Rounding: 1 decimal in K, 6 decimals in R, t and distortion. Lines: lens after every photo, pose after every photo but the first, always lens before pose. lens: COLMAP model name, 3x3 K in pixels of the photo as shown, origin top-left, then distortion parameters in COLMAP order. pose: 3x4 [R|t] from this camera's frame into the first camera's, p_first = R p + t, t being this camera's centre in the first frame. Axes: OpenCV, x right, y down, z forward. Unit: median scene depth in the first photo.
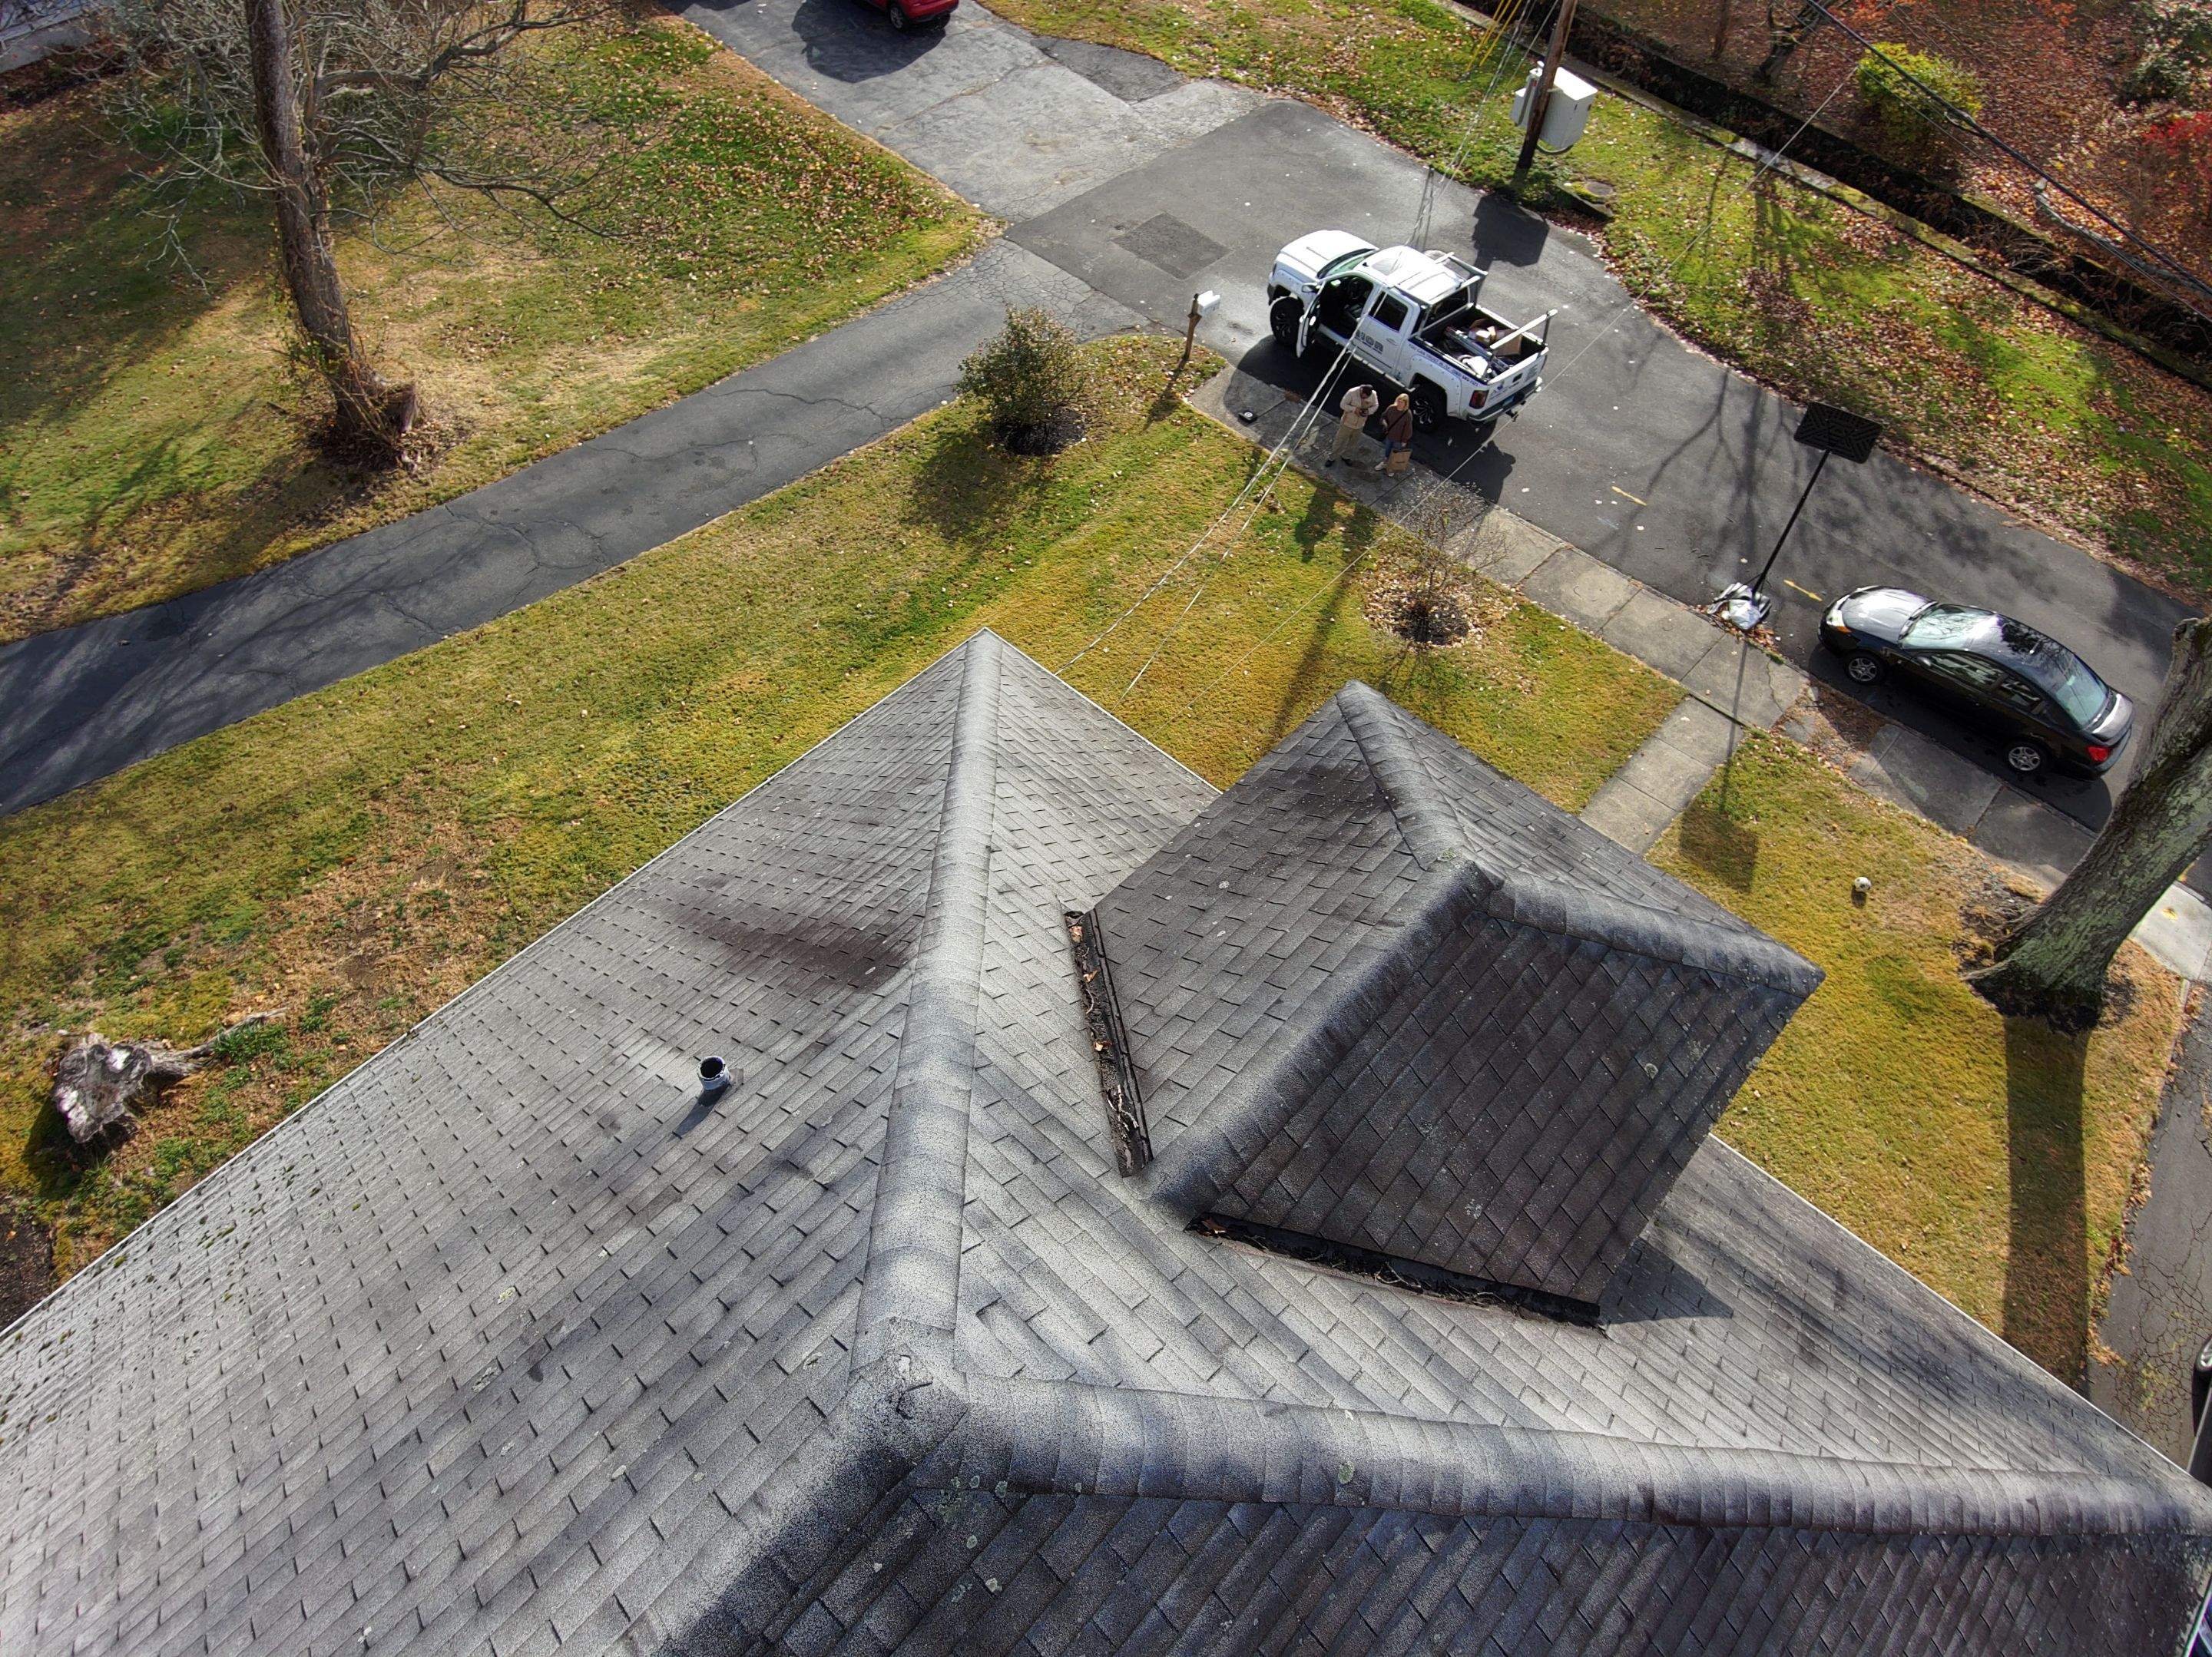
lens RADIAL K [[1293.6, 0, 1106.0], [0, 1293.6, 828.5], [0, 0, 1]] dist [0.053698, -0.074690]
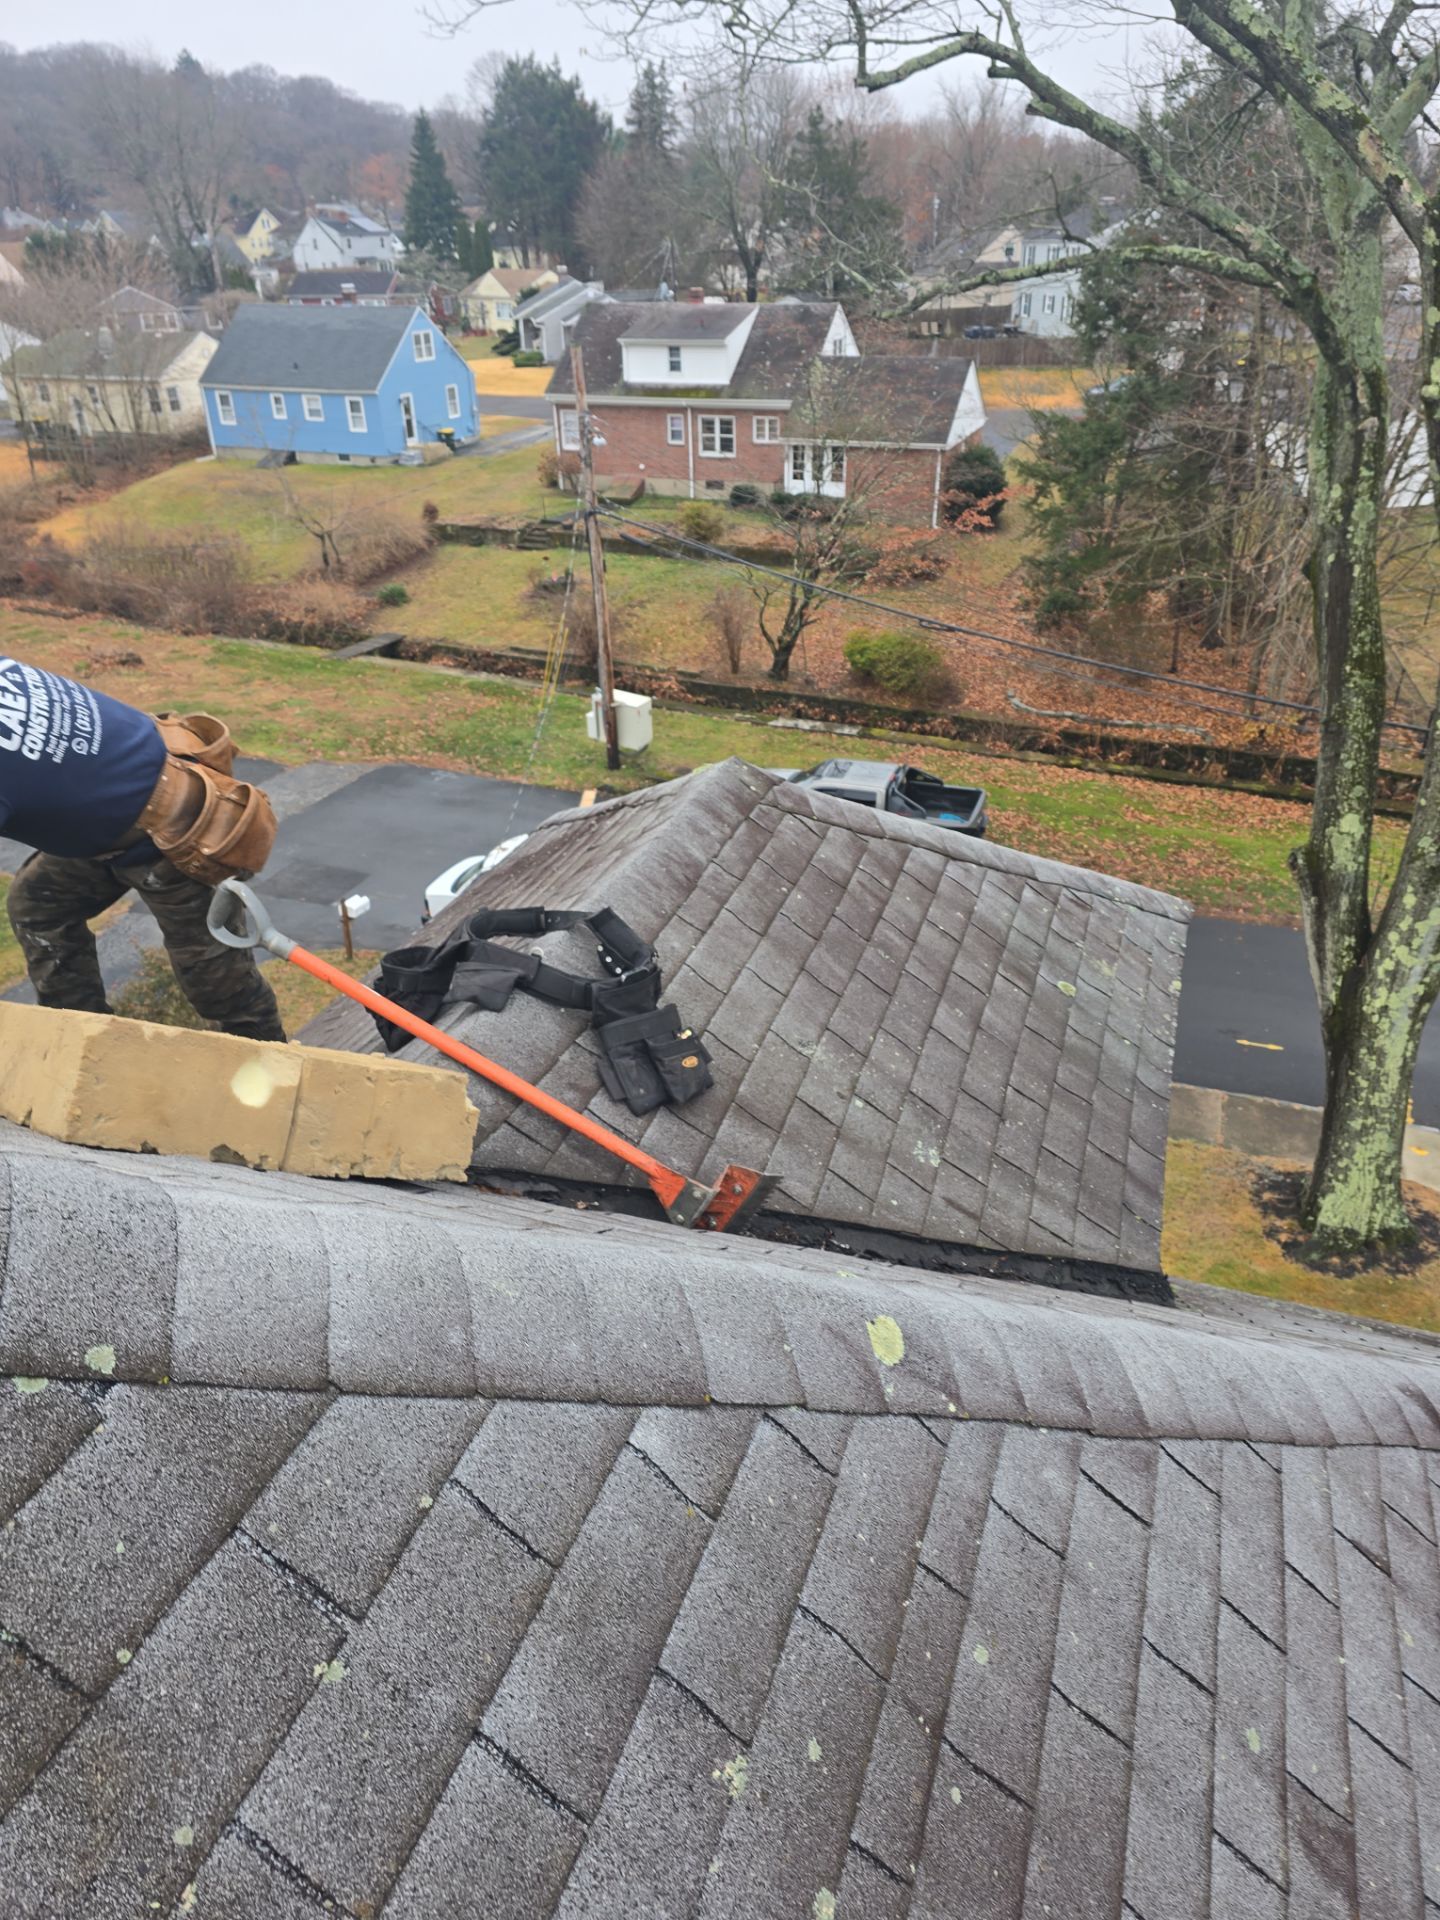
lens RADIAL K [[1285.7, 0, 720.0], [0, 1285.7, 960.0], [0, 0, 1]] dist [0.004075, -0.000419]
pose [[0.920034, -0.208039, 0.332050, 0.005045], [0.335020, 0.857141, -0.391242, 0.102401], [-0.203220, 0.471199, 0.858297, 0.117051]]
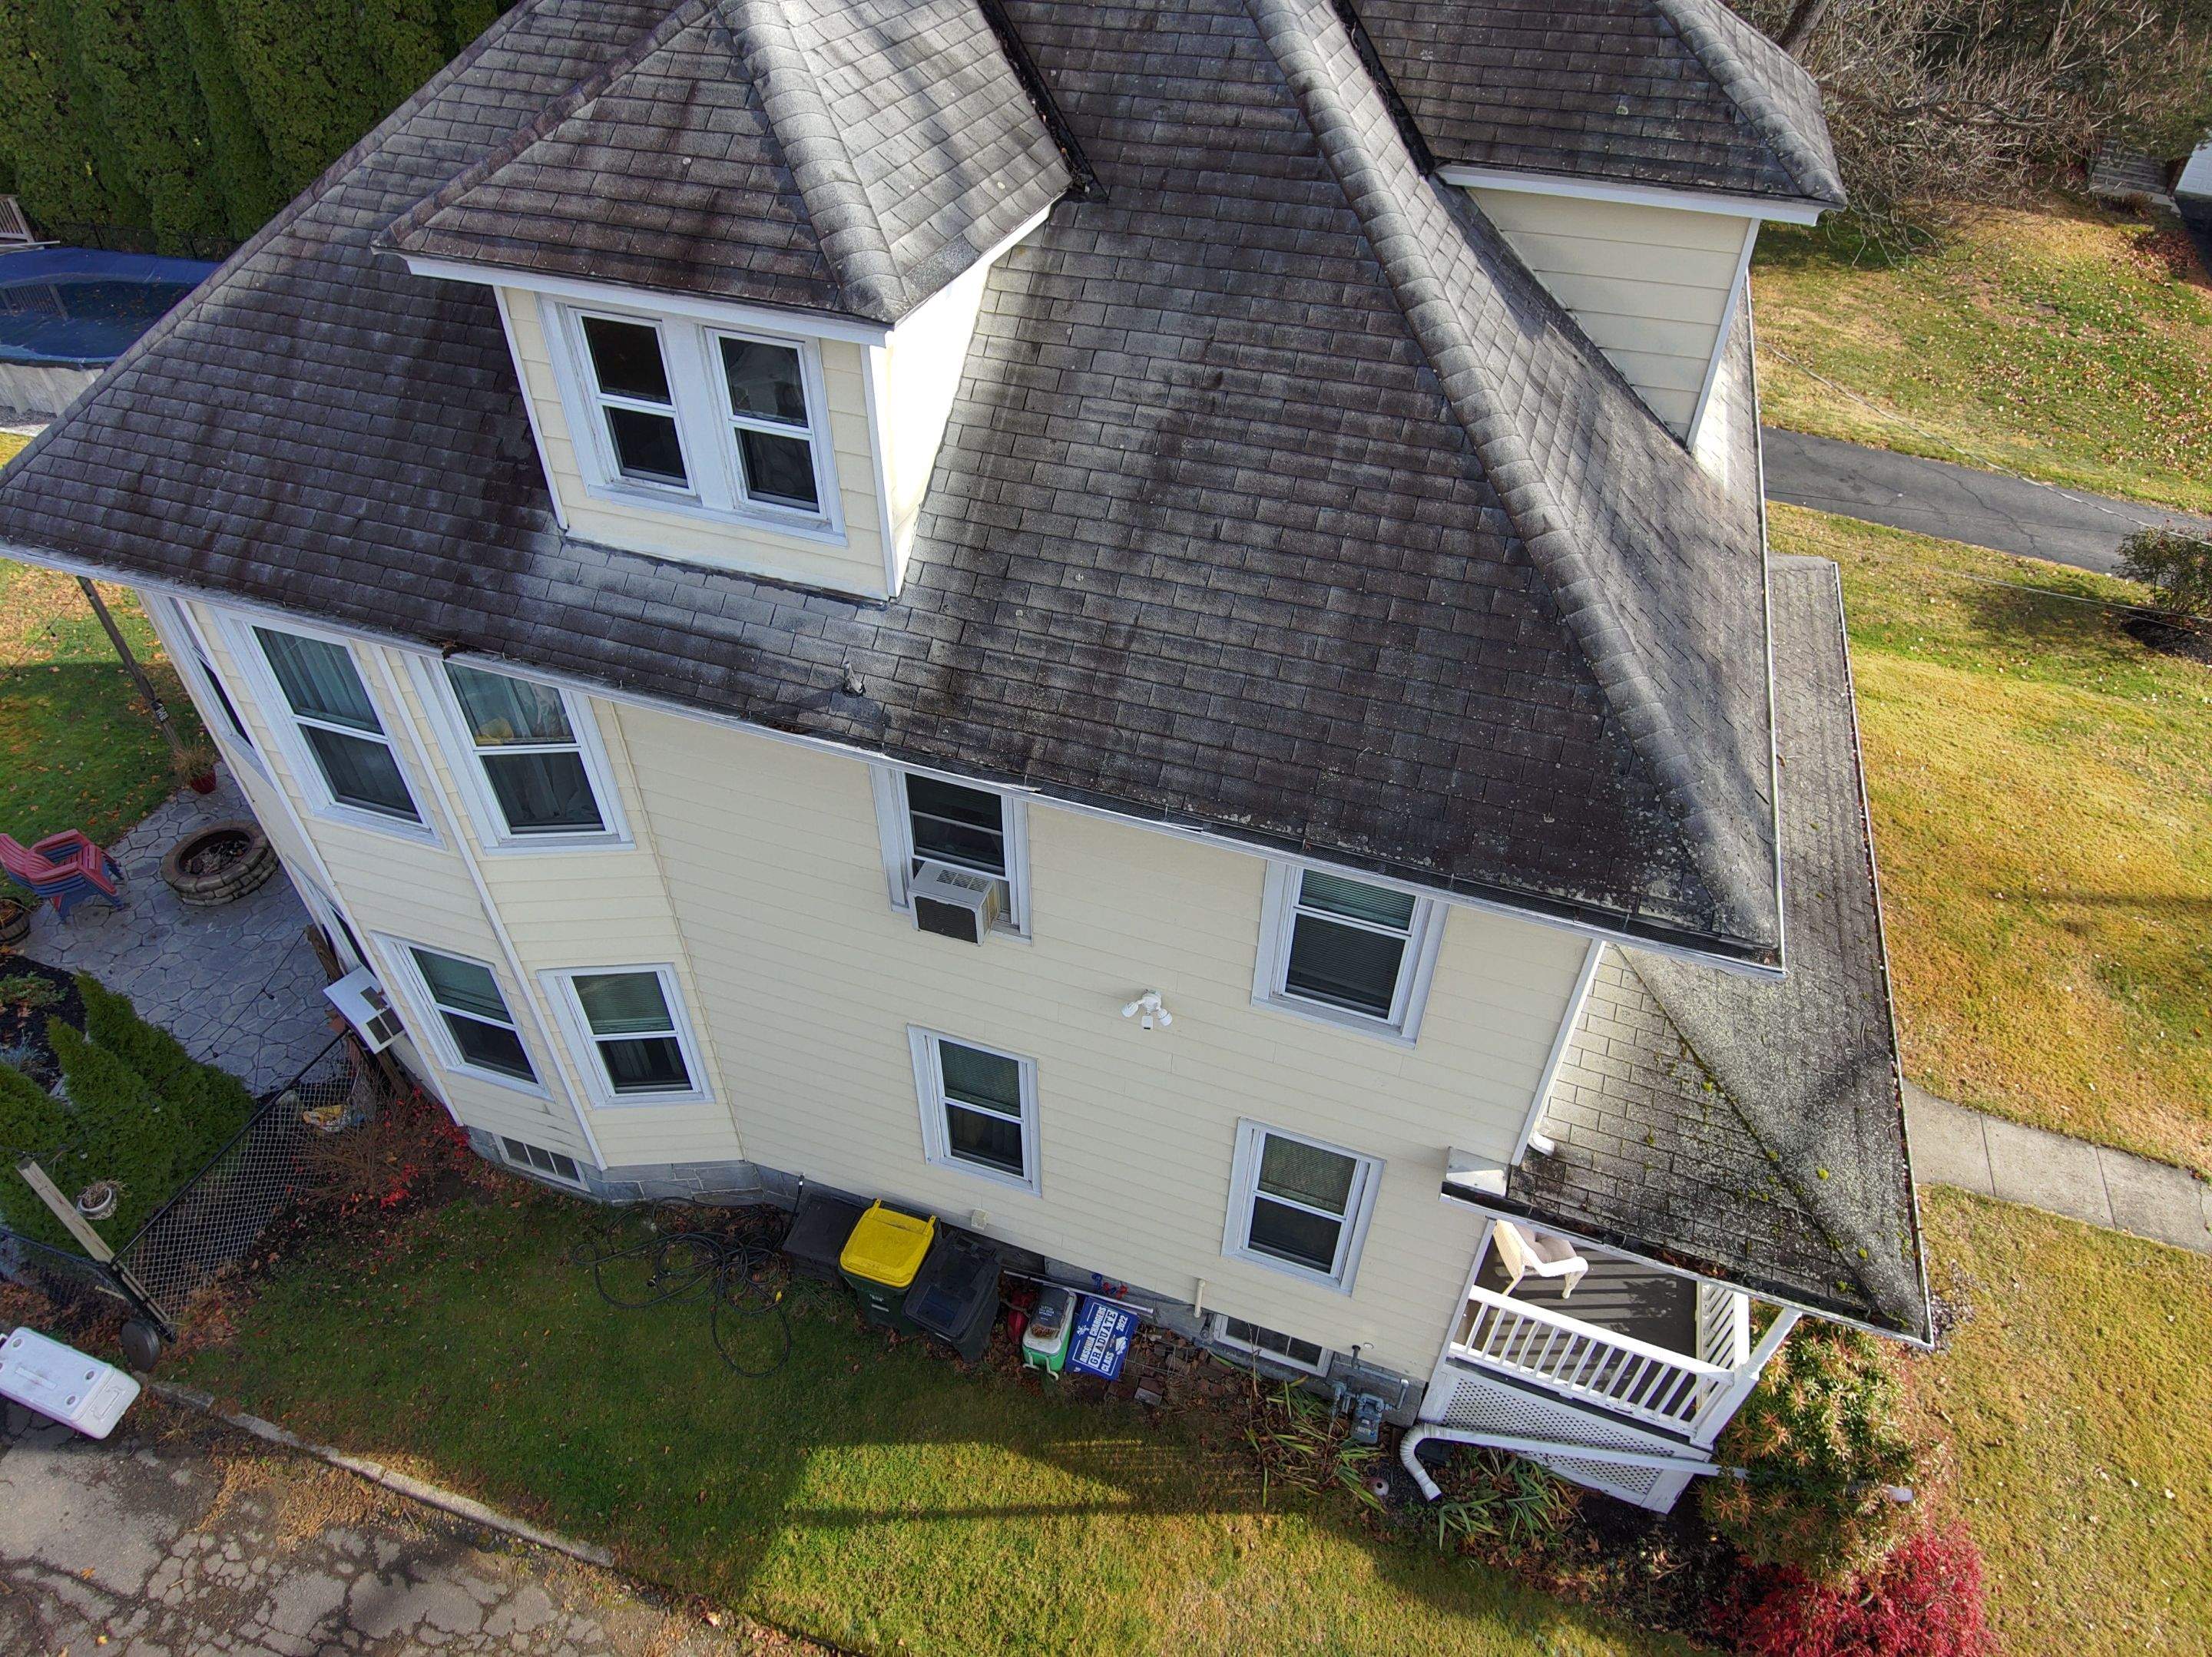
lens RADIAL K [[1293.6, 0, 1106.0], [0, 1293.6, 828.5], [0, 0, 1]] dist [0.053698, -0.074690]
pose [[0.379996, 0.589045, -0.713183, 0.411737], [-0.749324, 0.648083, 0.136024, 0.224592], [0.542326, 0.482716, 0.687654, 0.056203]]
